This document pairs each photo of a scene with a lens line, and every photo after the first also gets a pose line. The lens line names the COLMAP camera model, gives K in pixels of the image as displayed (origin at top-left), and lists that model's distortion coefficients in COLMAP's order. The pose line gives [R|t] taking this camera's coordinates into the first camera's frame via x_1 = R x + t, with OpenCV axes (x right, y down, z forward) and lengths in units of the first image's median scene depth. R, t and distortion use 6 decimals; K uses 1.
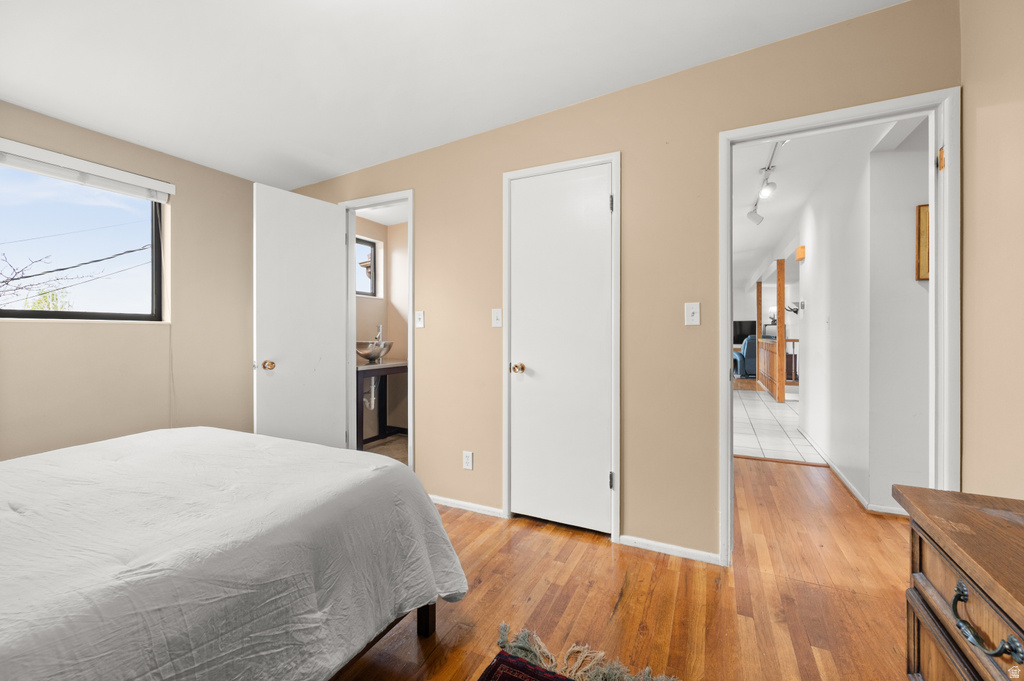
lens RADIAL K [[414.9, 0, 517.9], [0, 414.9, 335.3], [0, 0, 1]] dist [-0.001417, 0.000059]
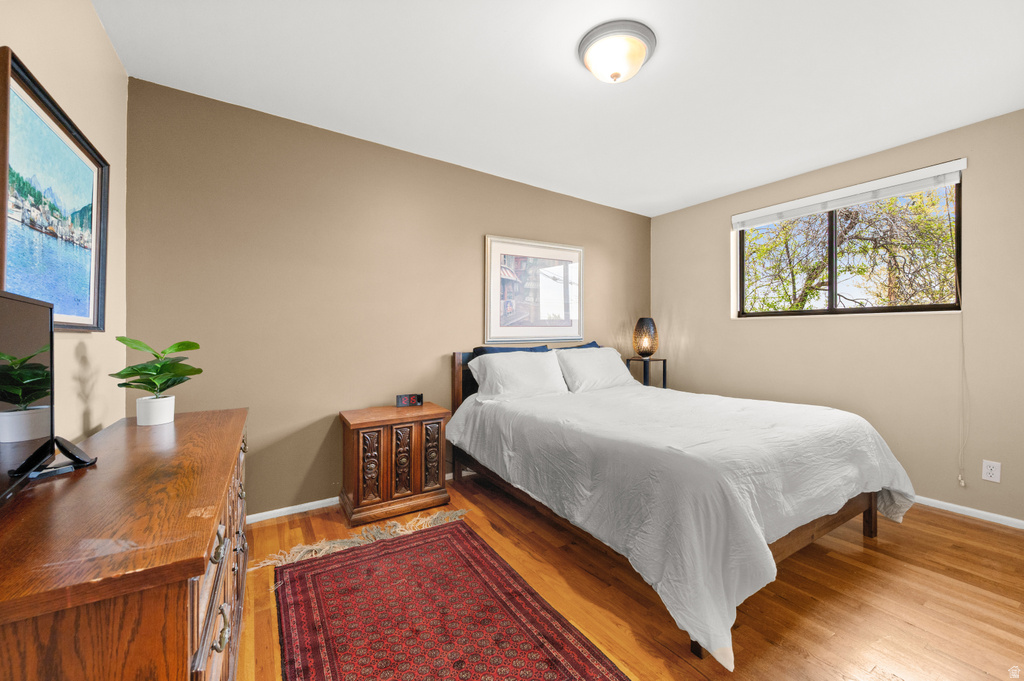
lens RADIAL K [[414.9, 0, 517.9], [0, 414.9, 335.3], [0, 0, 1]] dist [-0.001417, 0.000059]
pose [[-0.531319, 0.016405, -0.847013, 1.221033], [0.008301, 0.999865, 0.014159, -0.006505], [0.847131, 0.000492, -0.531384, 1.820352]]
